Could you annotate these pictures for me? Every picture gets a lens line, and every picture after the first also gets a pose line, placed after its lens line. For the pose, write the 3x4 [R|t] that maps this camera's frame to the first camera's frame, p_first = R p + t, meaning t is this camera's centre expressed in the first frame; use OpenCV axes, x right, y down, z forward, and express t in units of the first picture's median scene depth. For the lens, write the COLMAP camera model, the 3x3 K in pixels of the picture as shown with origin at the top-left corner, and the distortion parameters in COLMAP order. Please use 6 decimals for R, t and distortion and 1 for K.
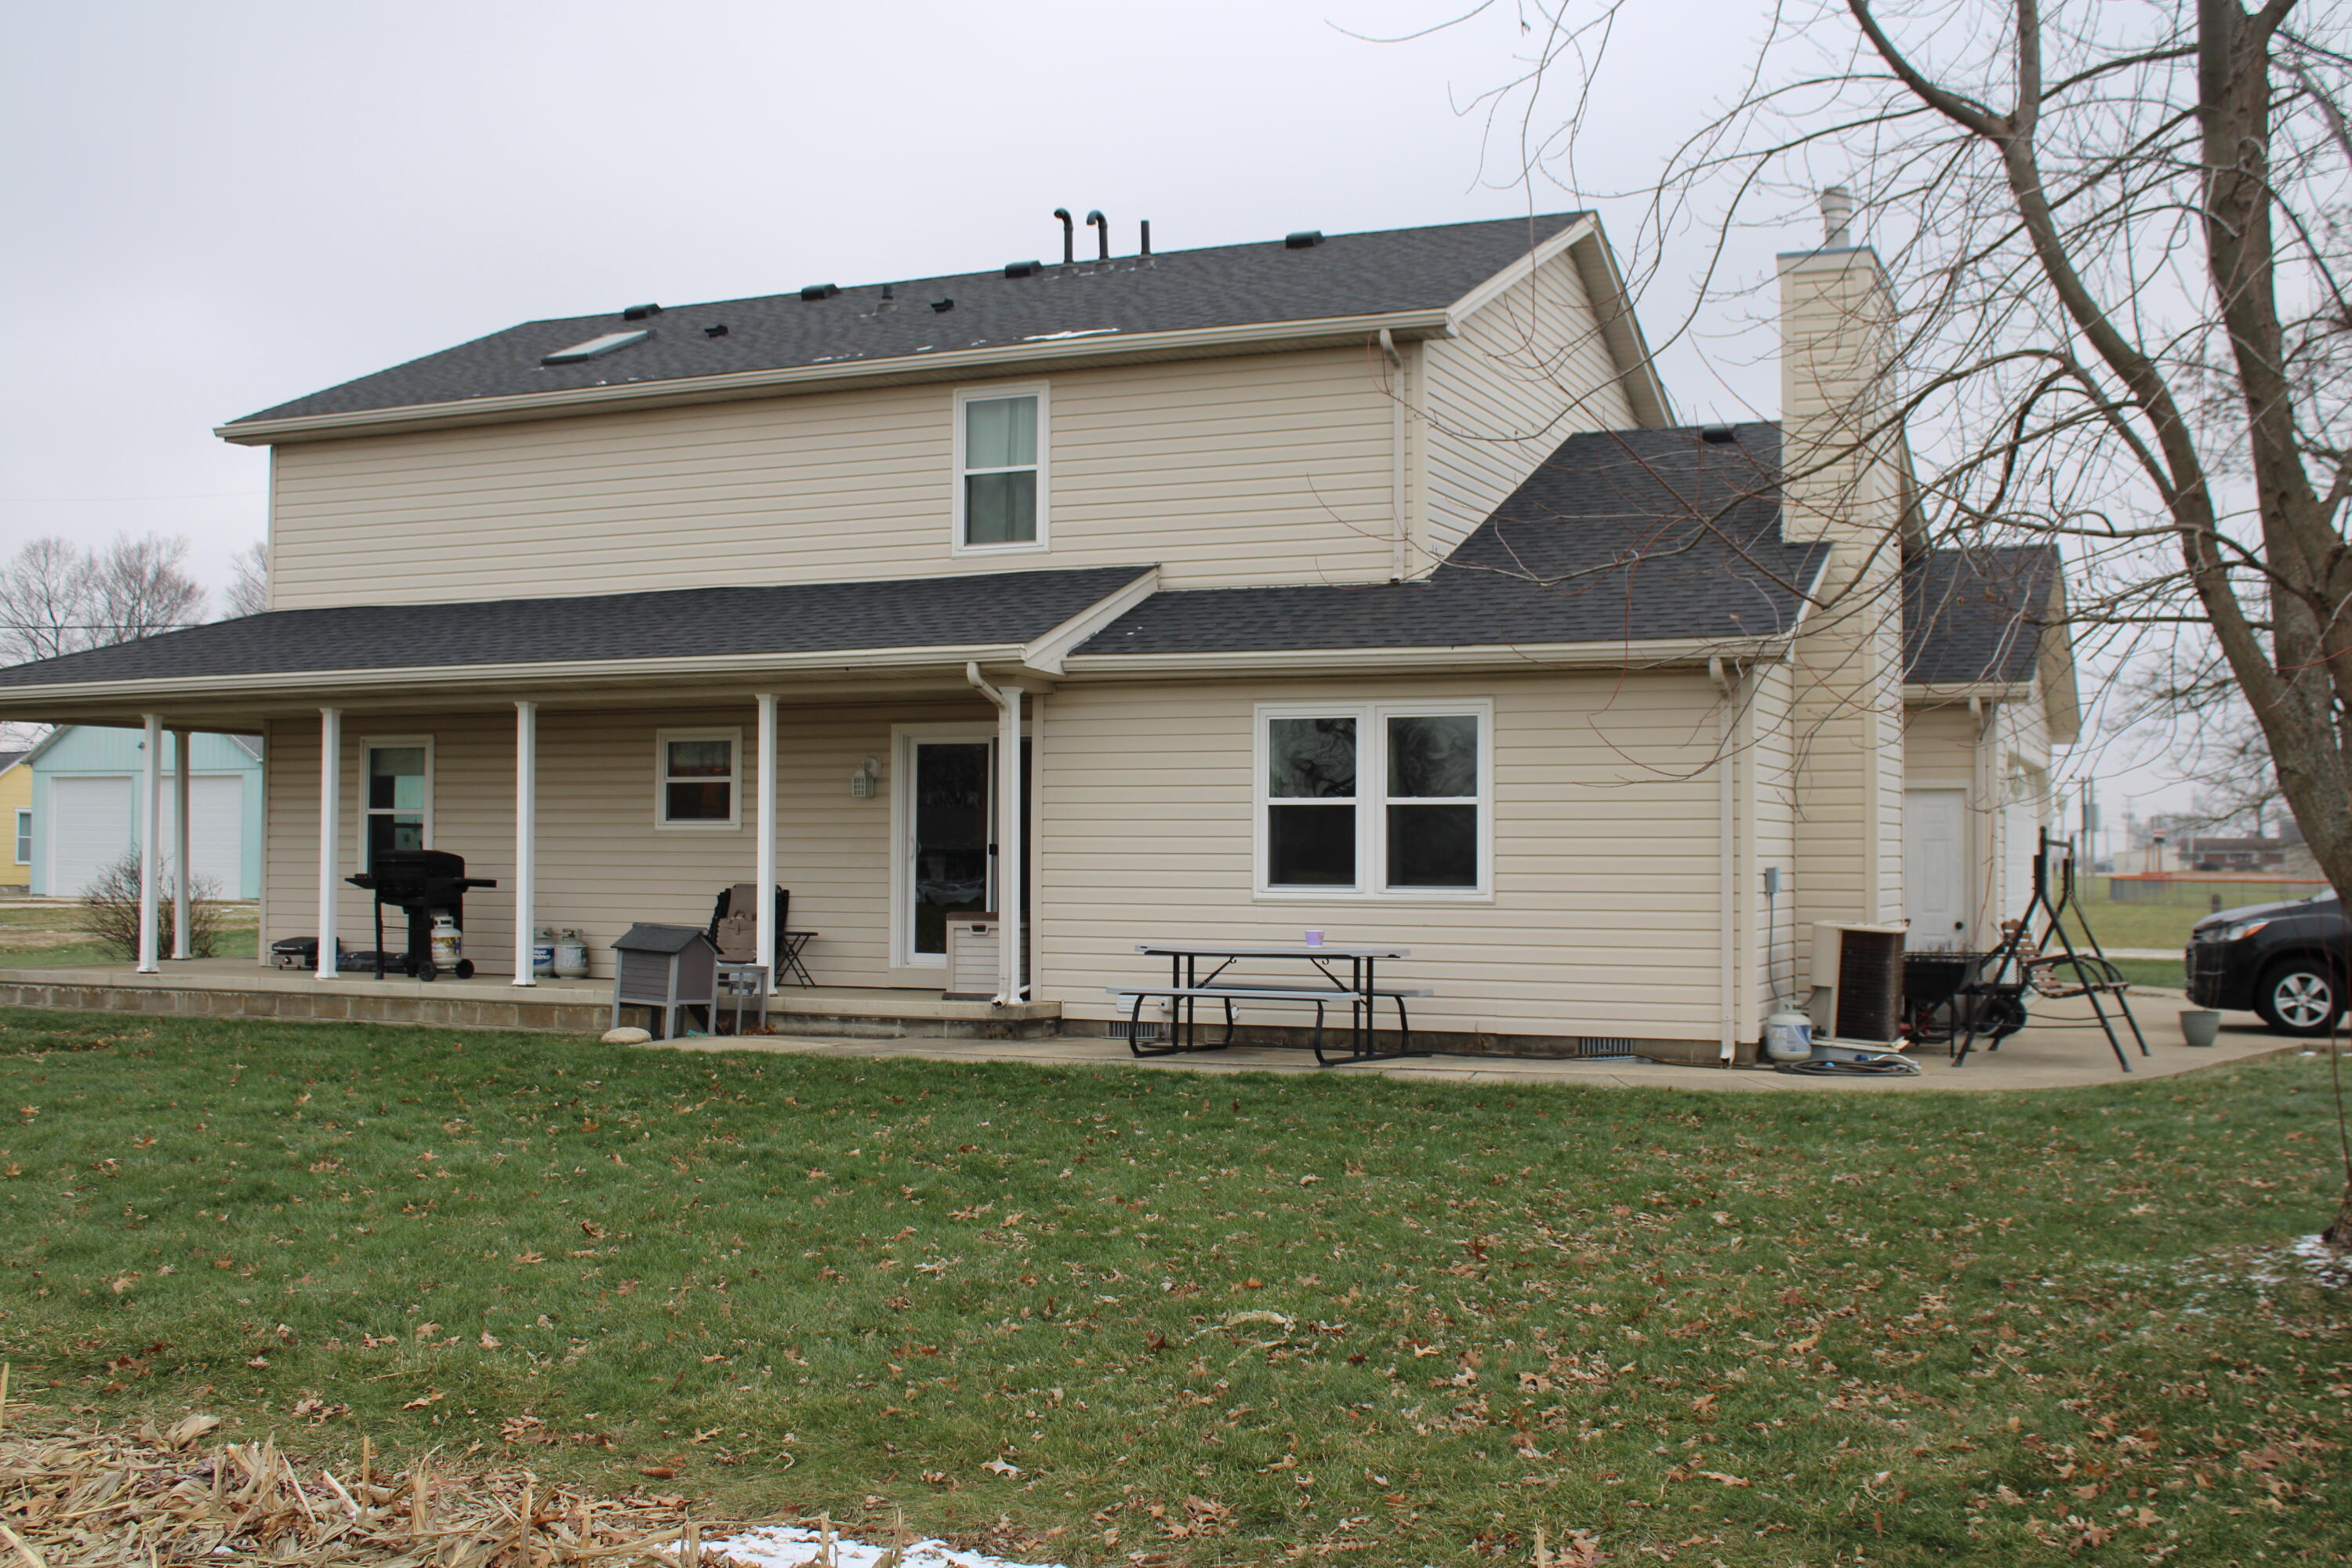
lens RADIAL K [[2385.4, 0, 1176.0], [0, 2385.4, 784.0], [0, 0, 1]] dist [-0.059163, 0.003388]
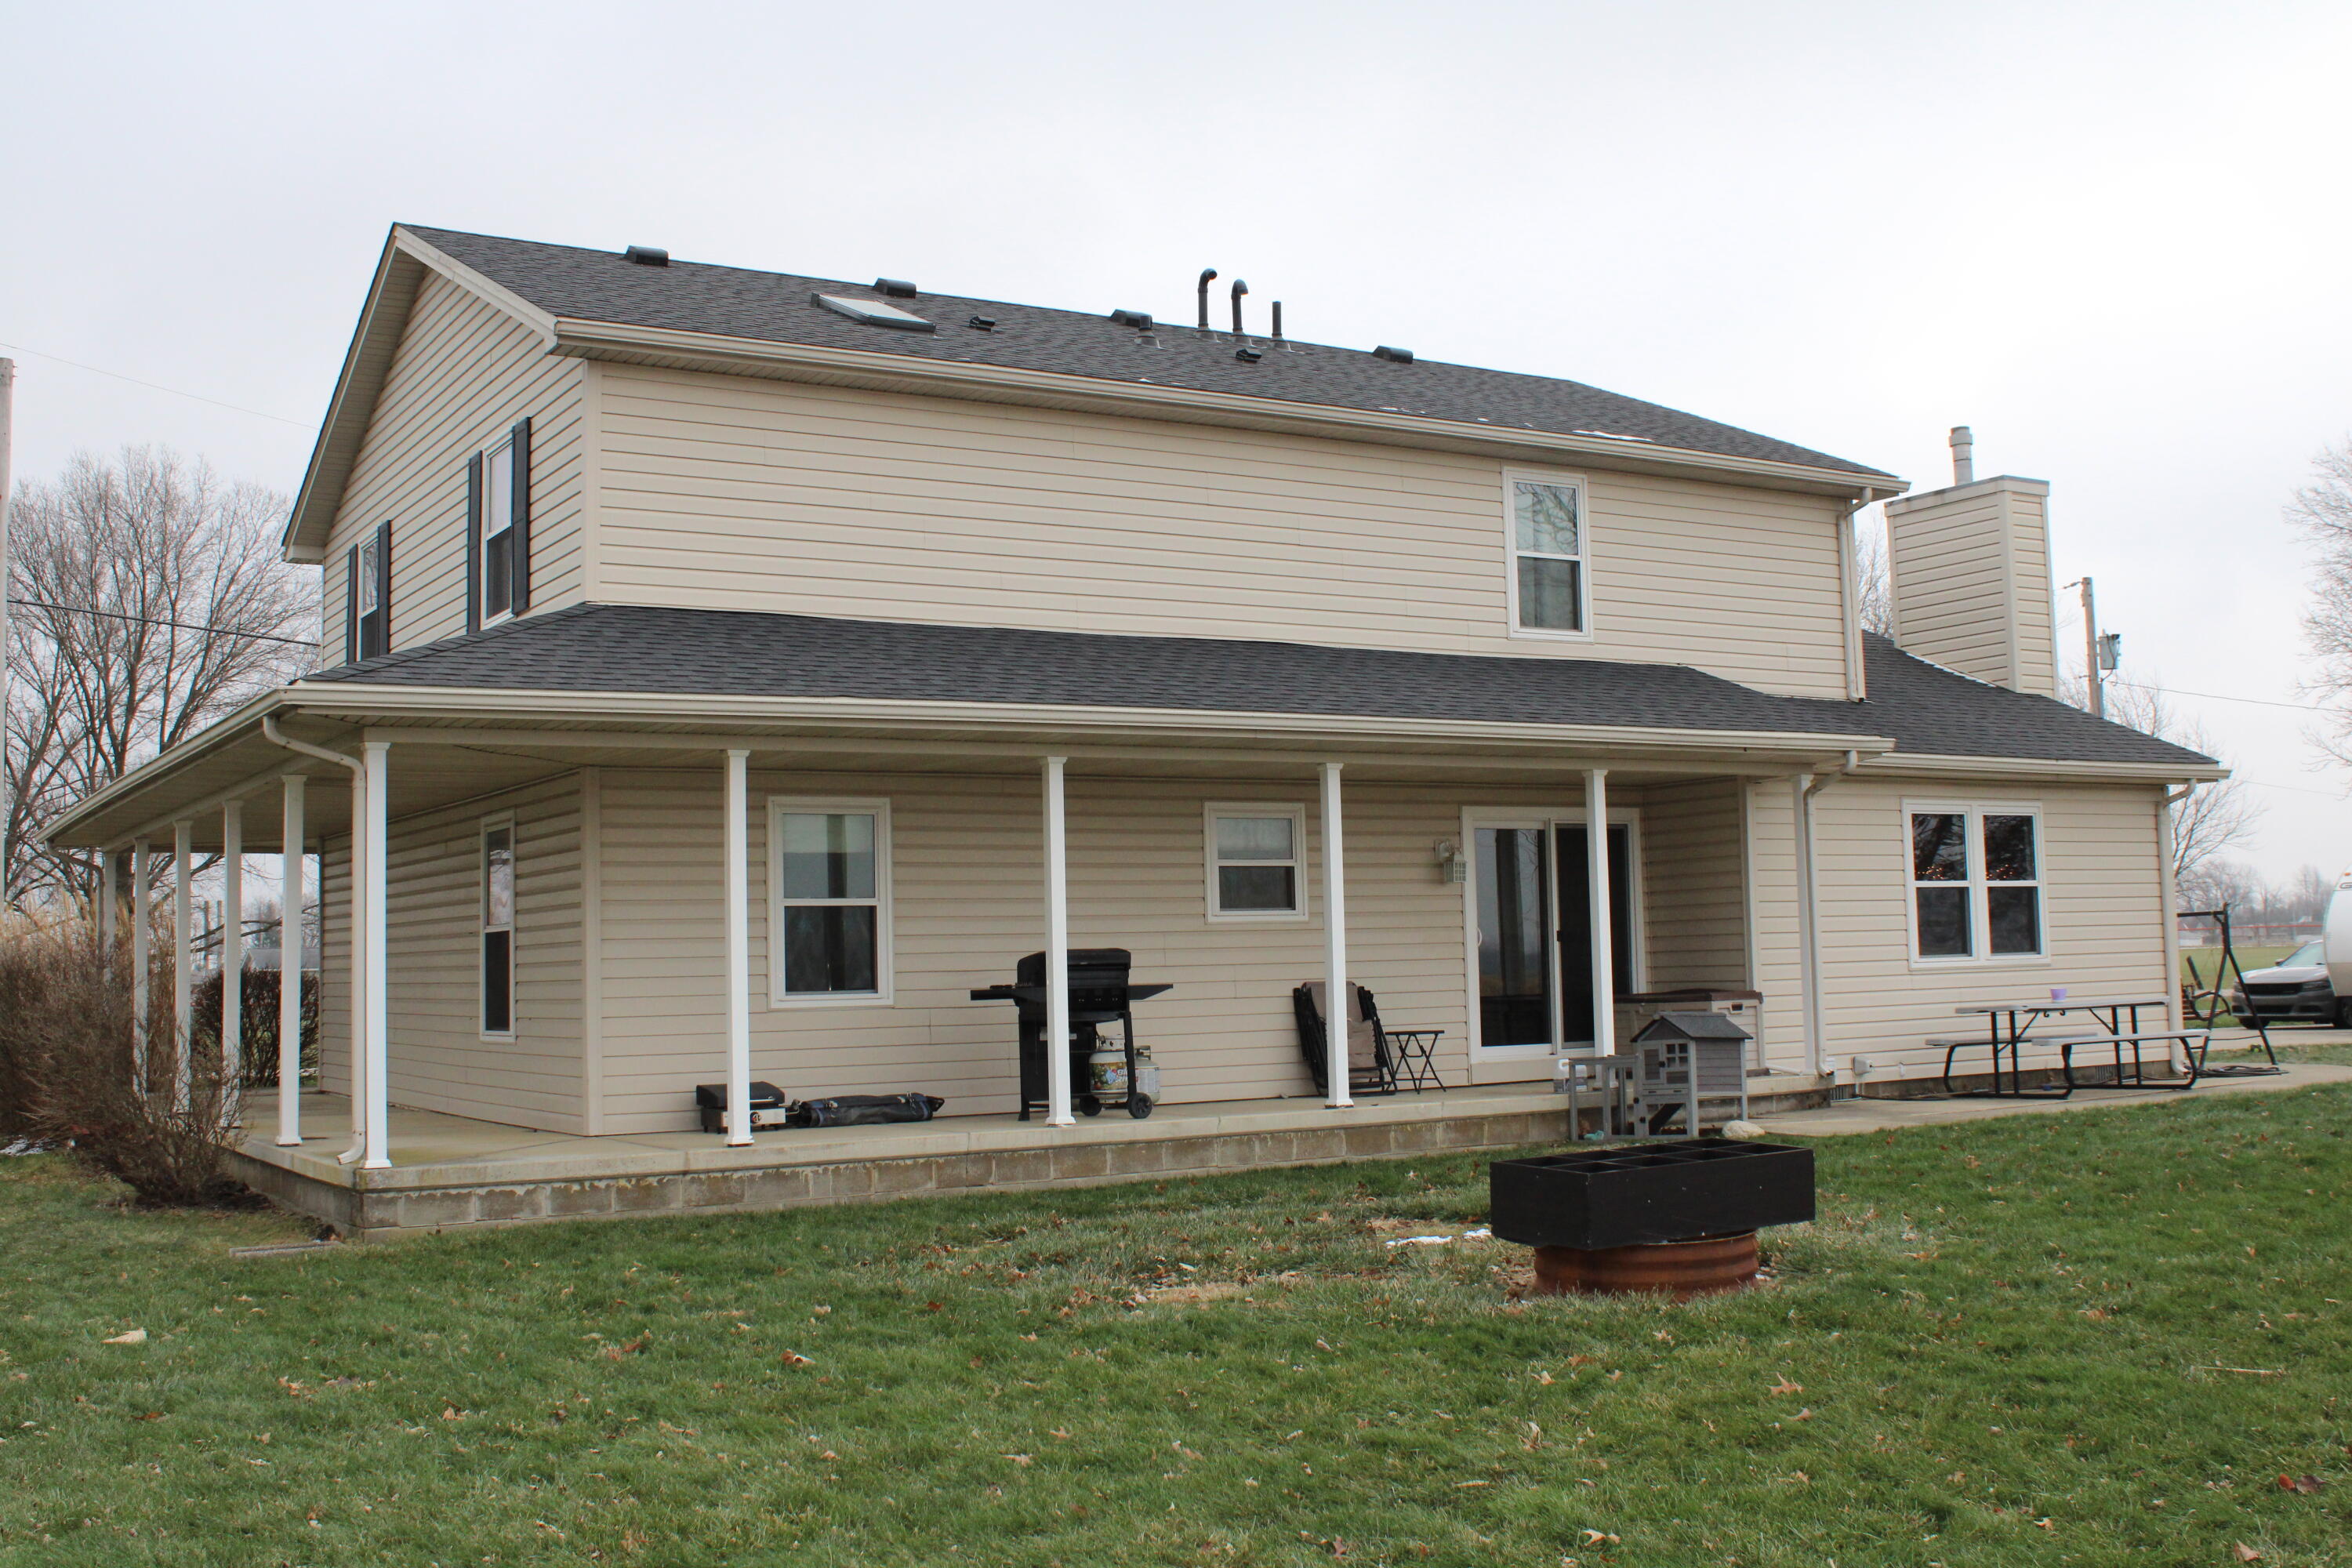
lens RADIAL K [[2399.4, 0, 1181.7], [0, 2399.4, 735.1], [0, 0, 1]] dist [-0.134964, 0.151021]
pose [[0.568450, 0.058343, 0.820646, -0.991052], [0.001669, 0.997399, -0.072065, 0.015583], [-0.822716, 0.042335, 0.566874, 0.564387]]
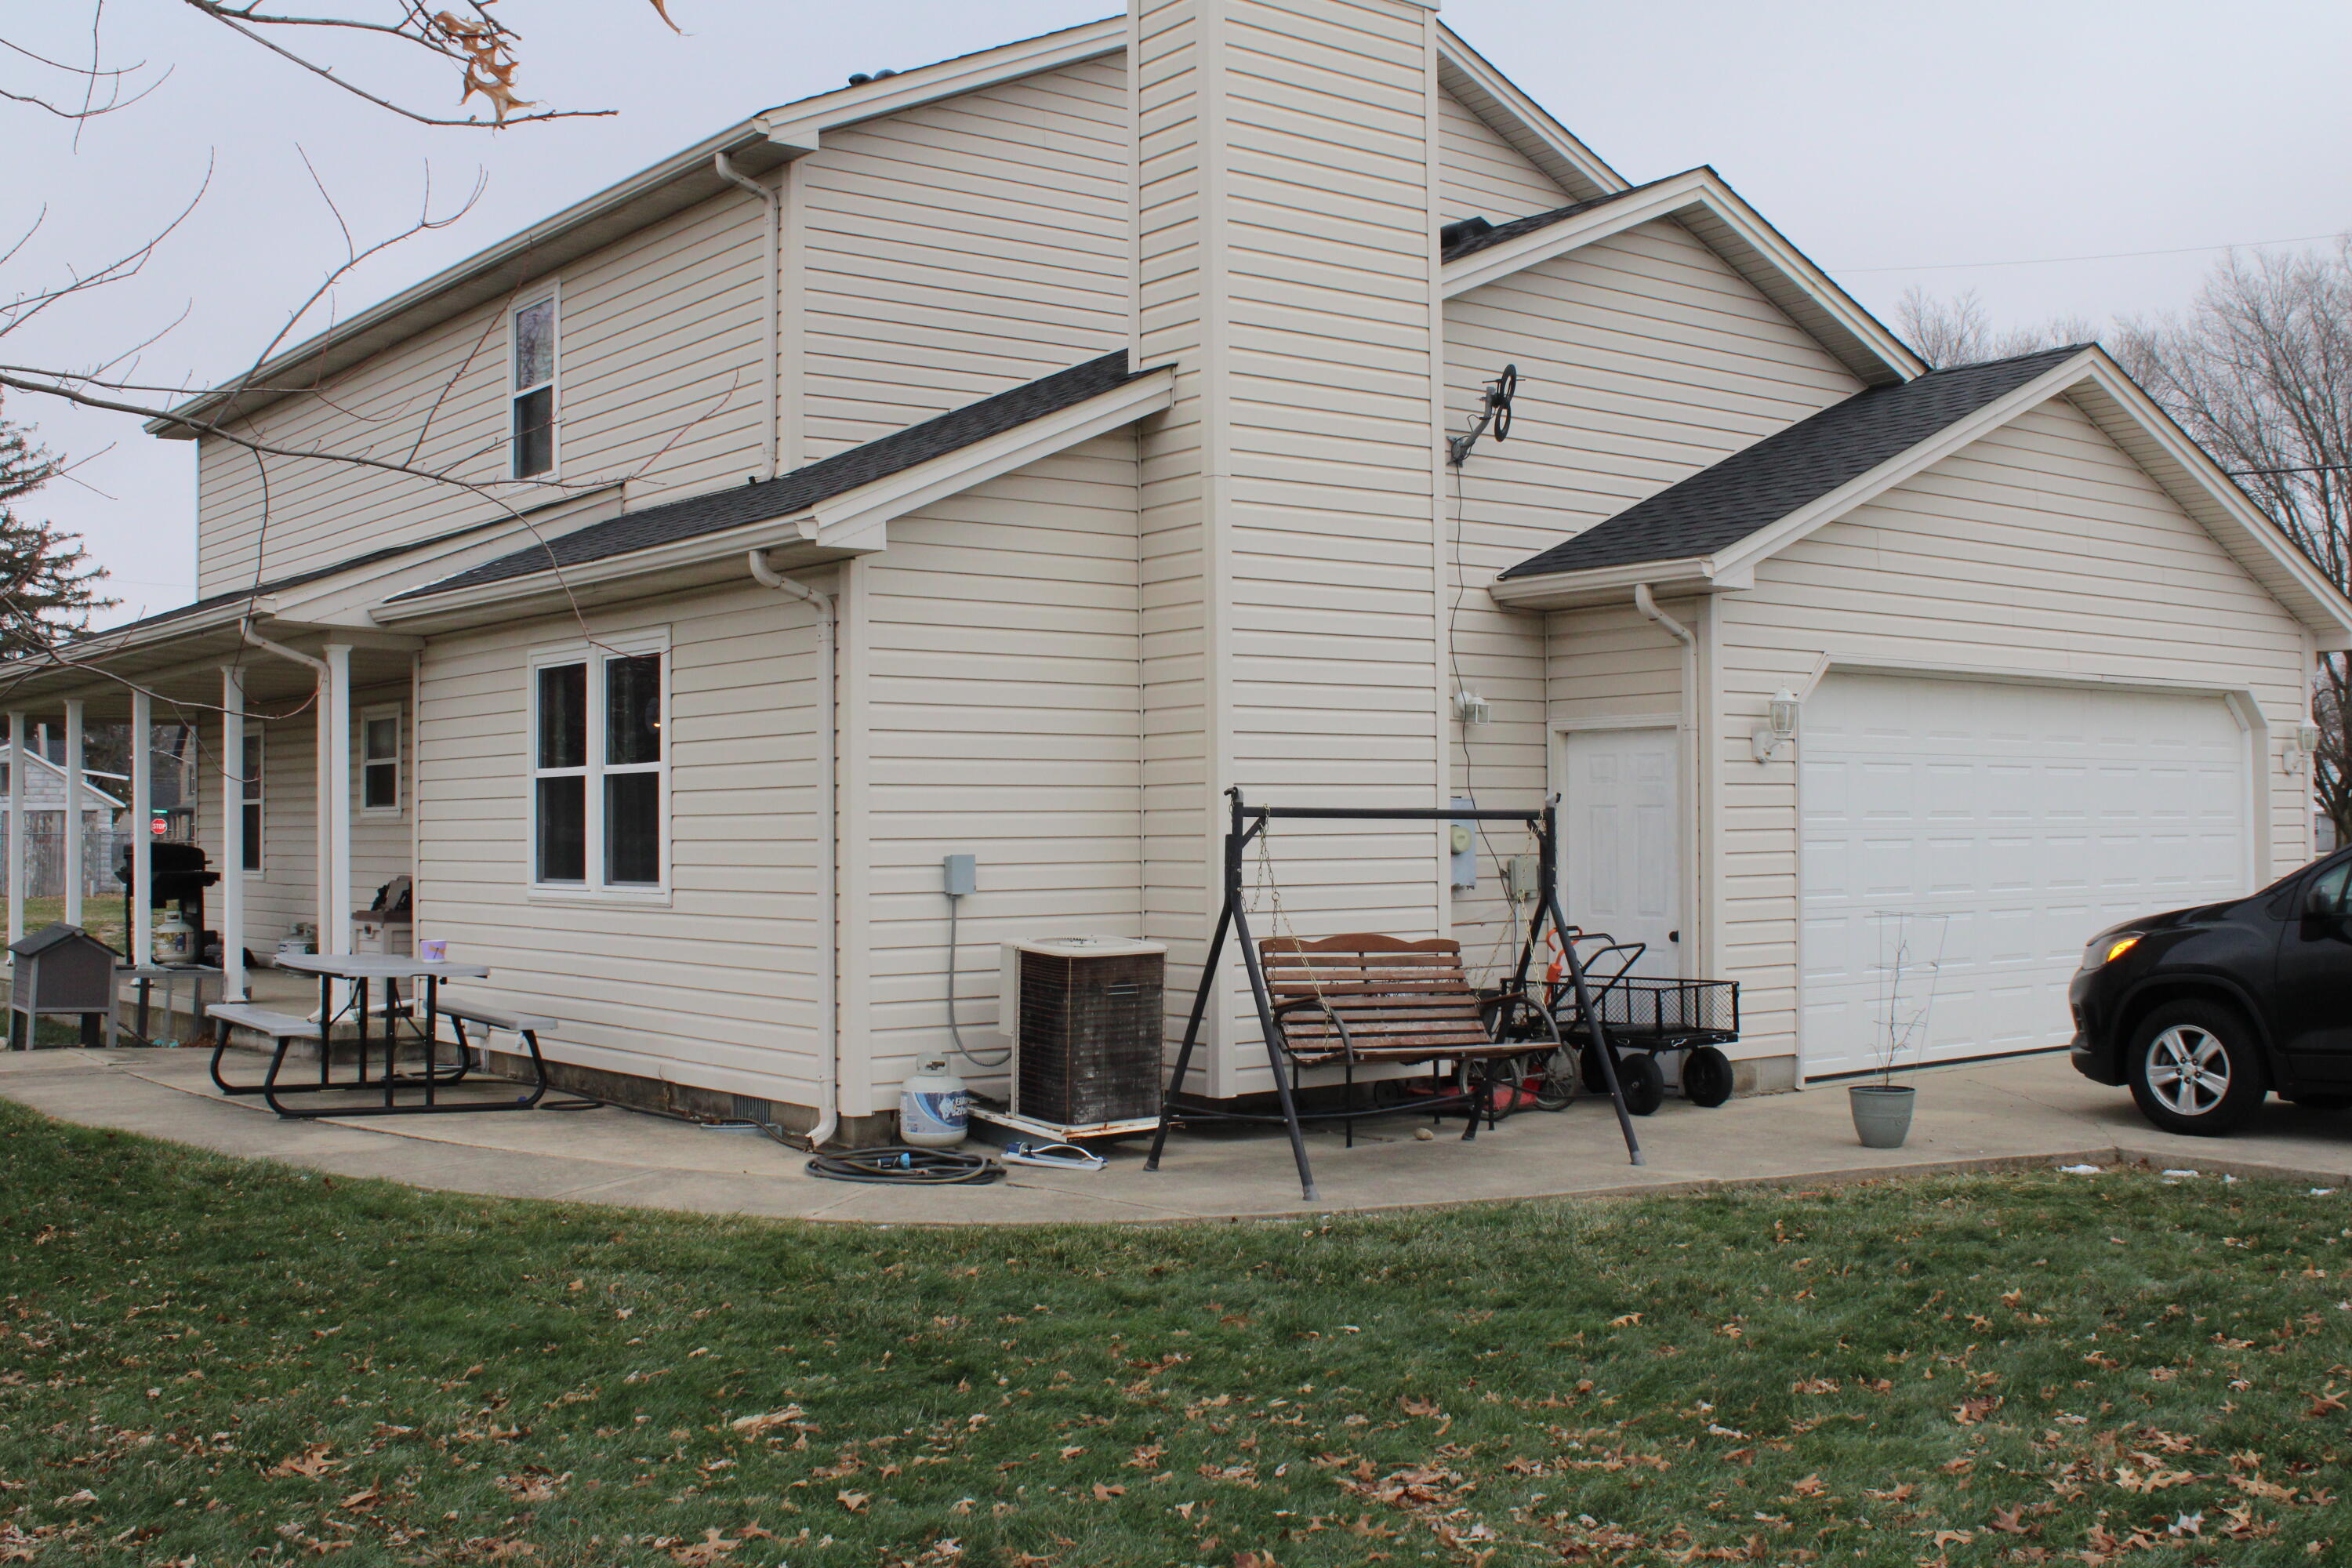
lens RADIAL K [[2385.4, 0, 1176.0], [0, 2385.4, 784.0], [0, 0, 1]] dist [-0.059163, 0.003388]
pose [[0.888207, -0.020607, -0.458982, 0.517502], [0.025194, 0.999675, 0.003872, 0.011473], [0.458753, -0.015003, 0.888437, 0.355898]]
